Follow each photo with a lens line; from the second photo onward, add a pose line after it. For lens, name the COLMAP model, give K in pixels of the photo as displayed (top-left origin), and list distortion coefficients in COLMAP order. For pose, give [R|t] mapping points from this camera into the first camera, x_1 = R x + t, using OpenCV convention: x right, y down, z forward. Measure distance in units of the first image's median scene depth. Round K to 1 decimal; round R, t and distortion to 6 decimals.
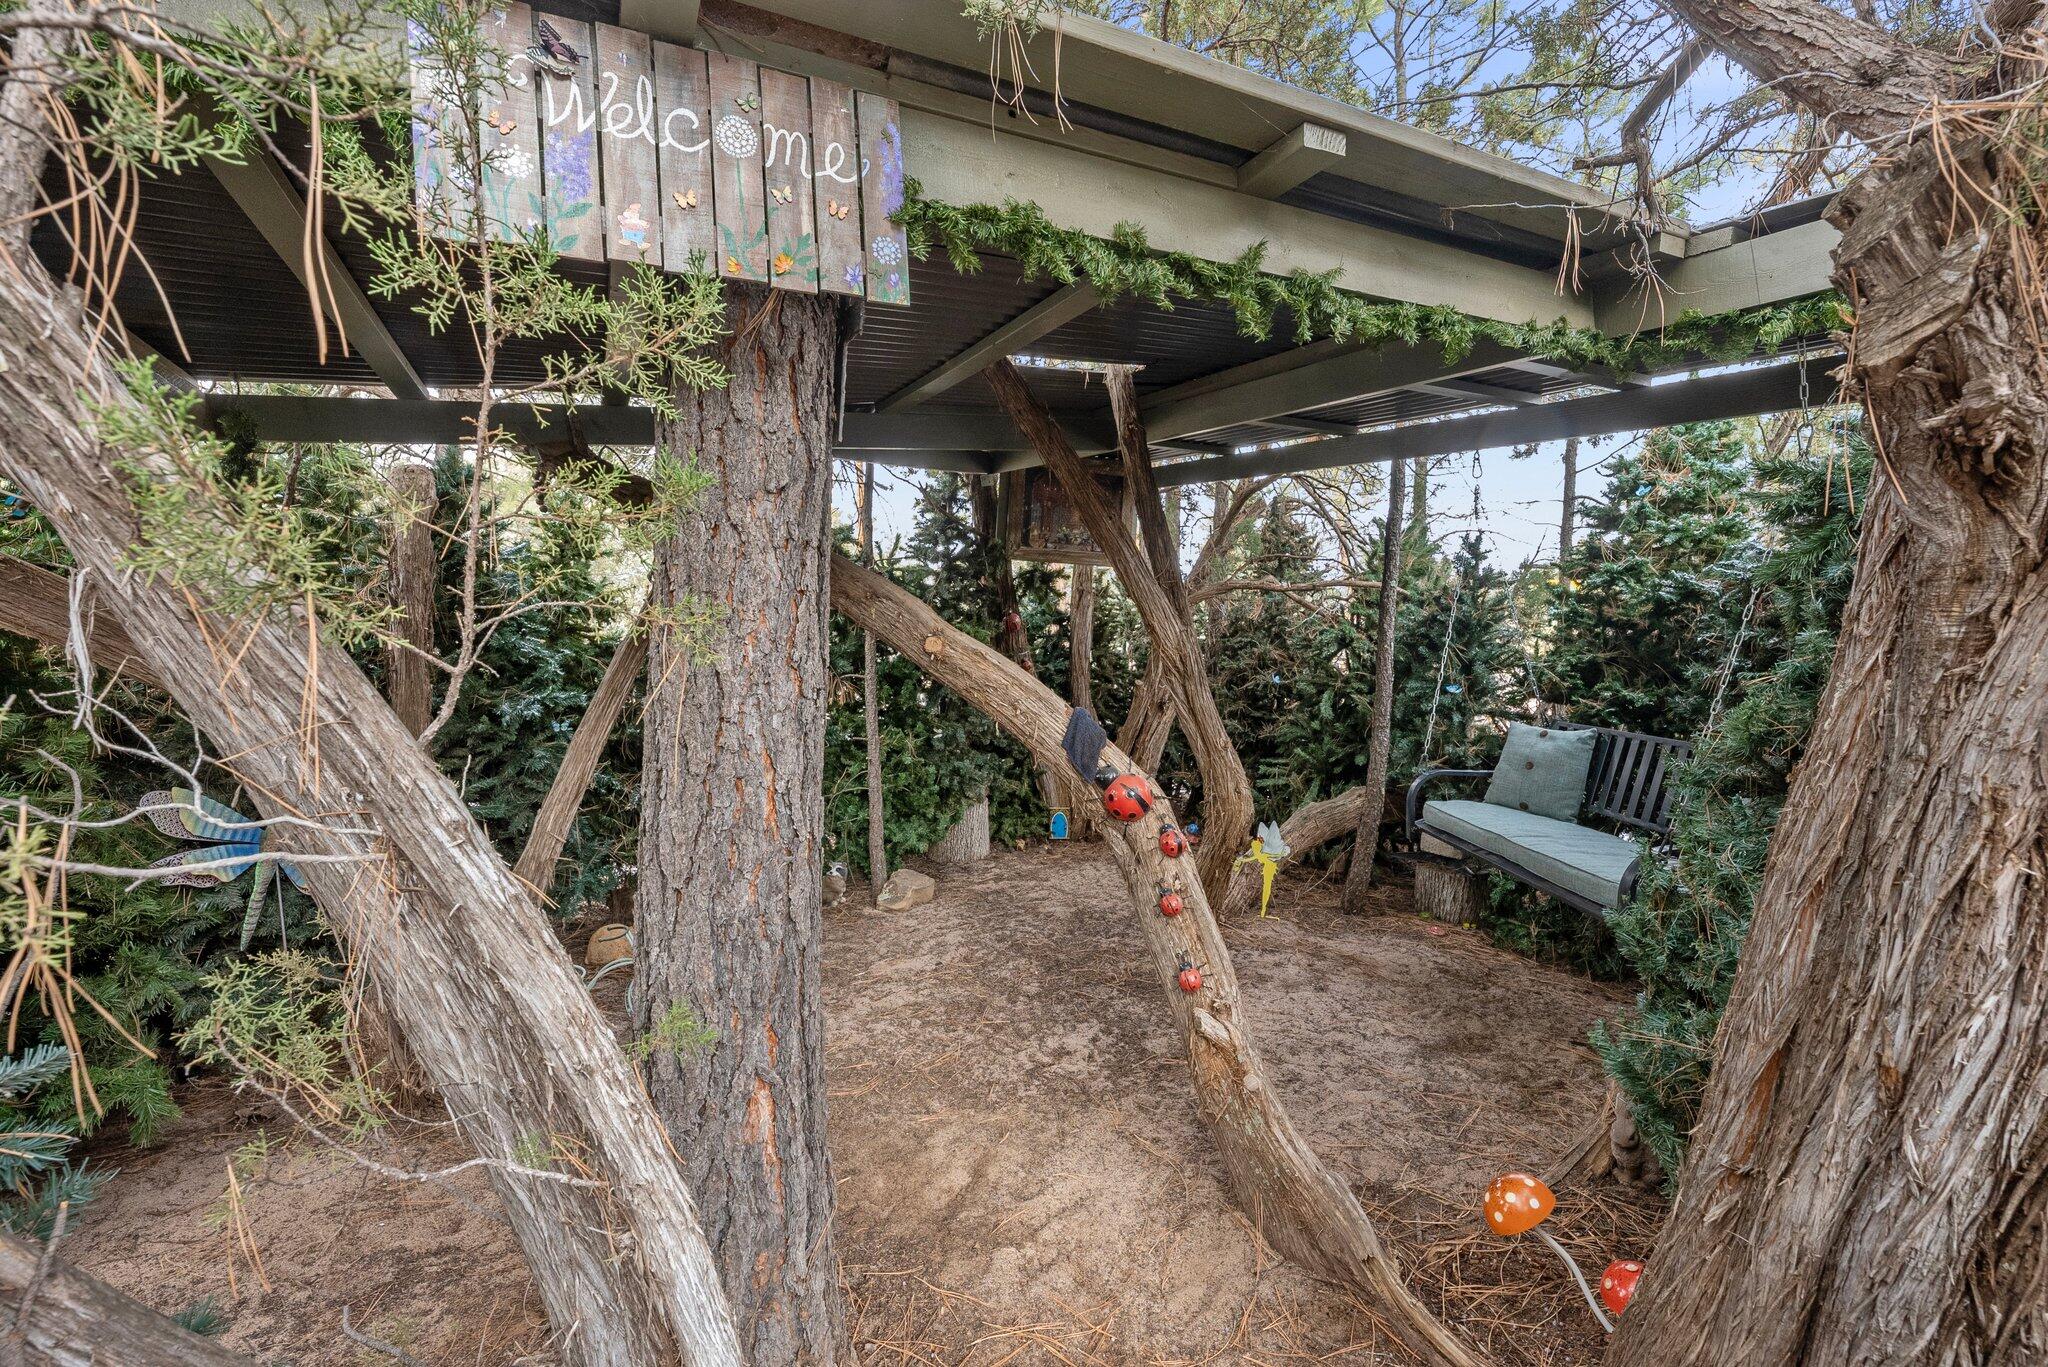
lens RADIAL K [[928.8, 0, 1039.7], [0, 928.8, 677.9], [0, 0, 1]] dist [0.001063, -0.000214]
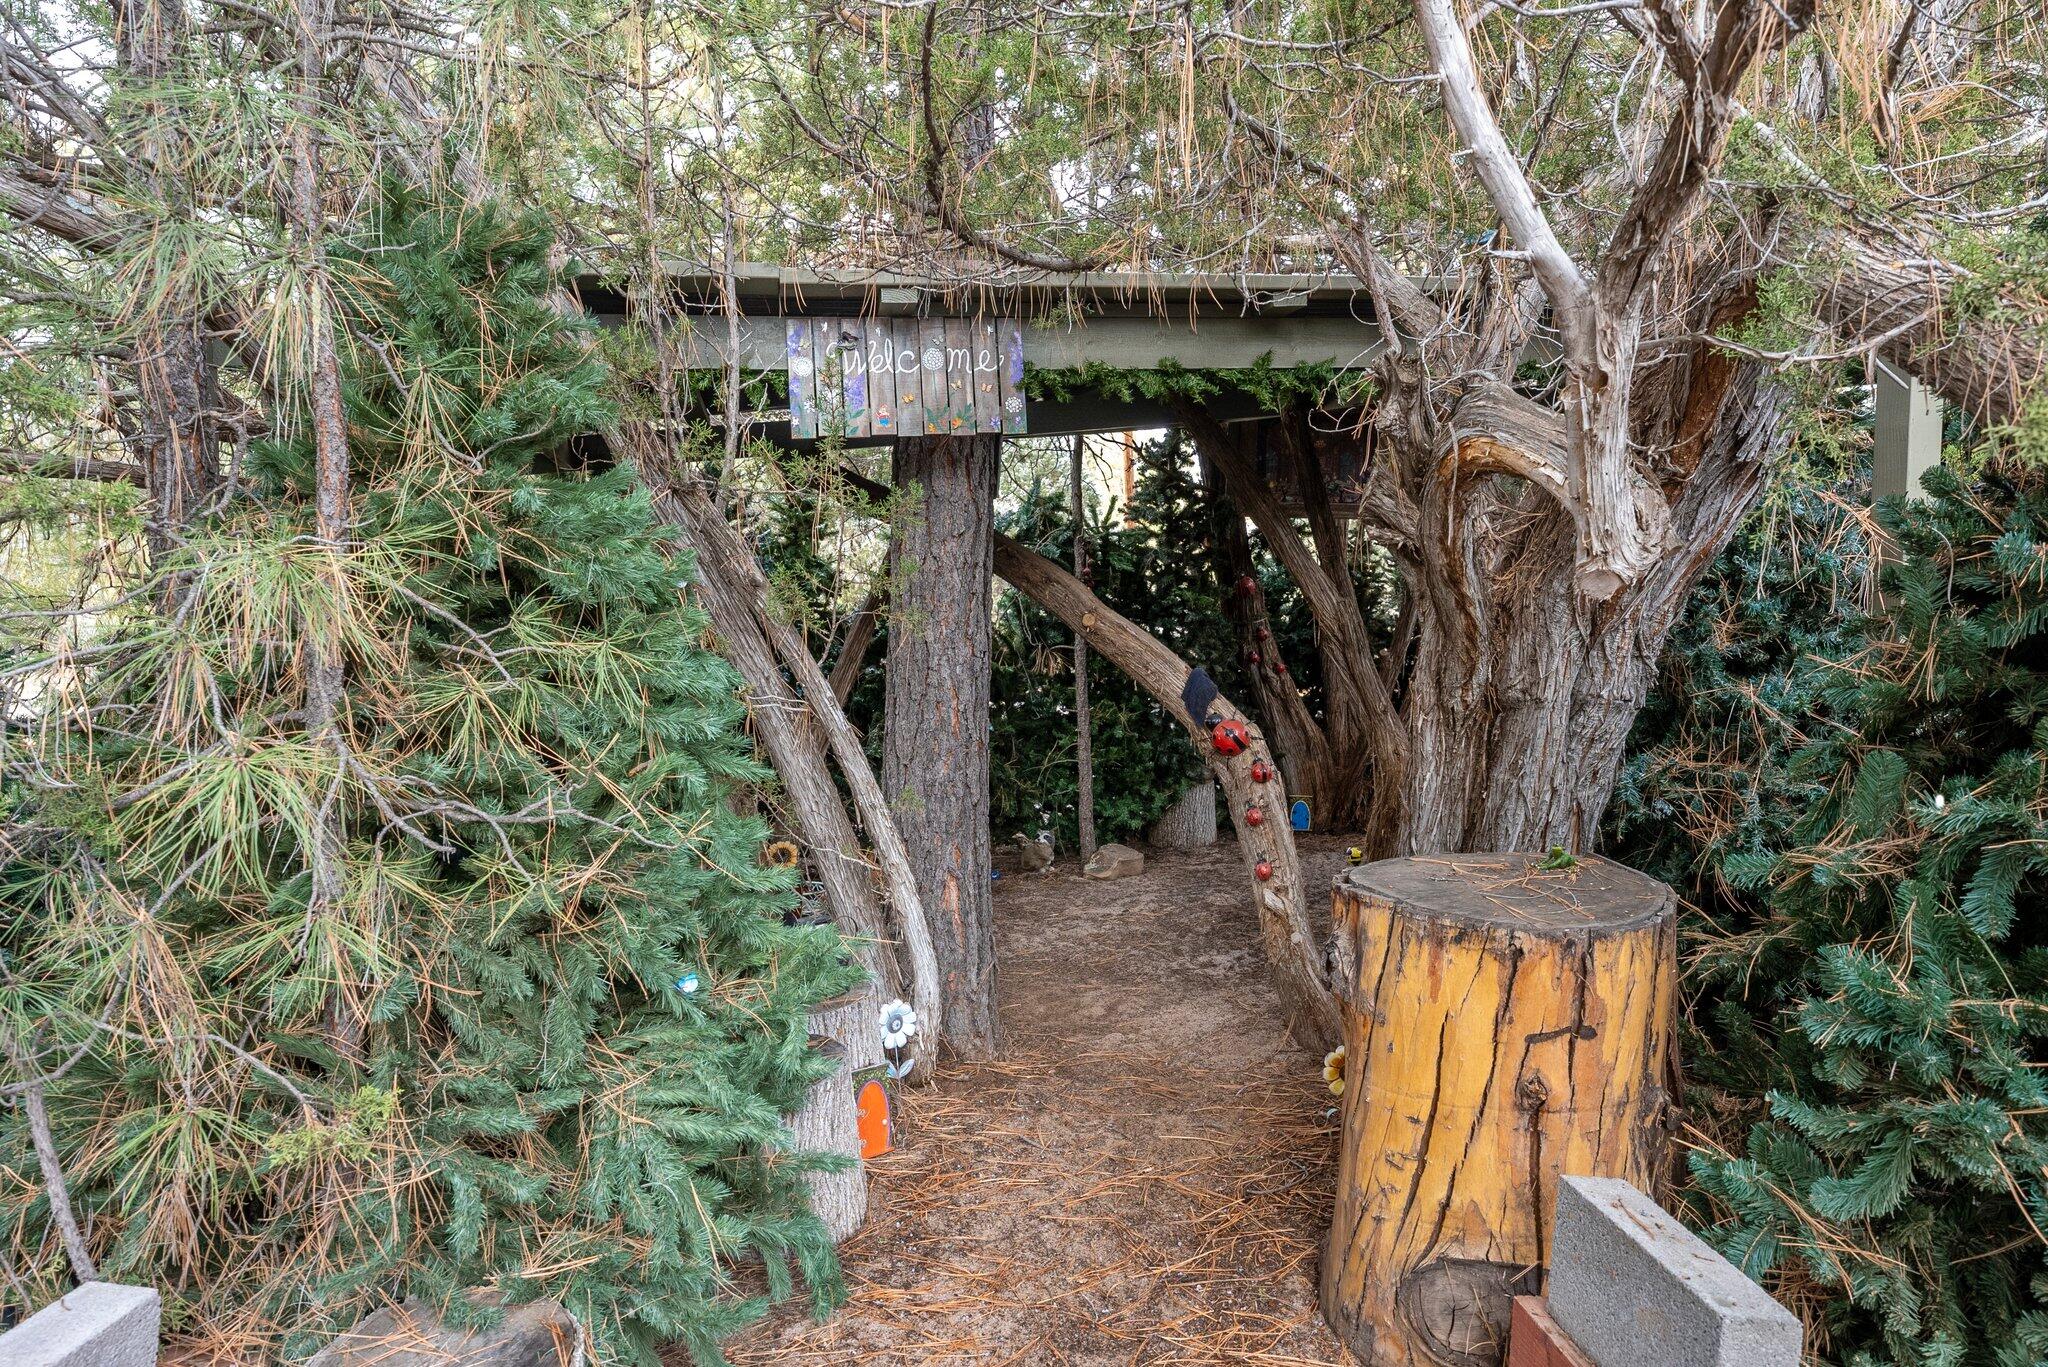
lens RADIAL K [[1408.8, 0, 1023.4], [0, 1408.8, 684.2], [0, 0, 1]] dist [-0.004374, -0.000545]
pose [[0.962493, 0.000704, -0.271306, 0.179263], [0.005075, 0.999775, 0.020600, 0.006714], [0.271260, -0.021204, 0.962273, -0.491017]]
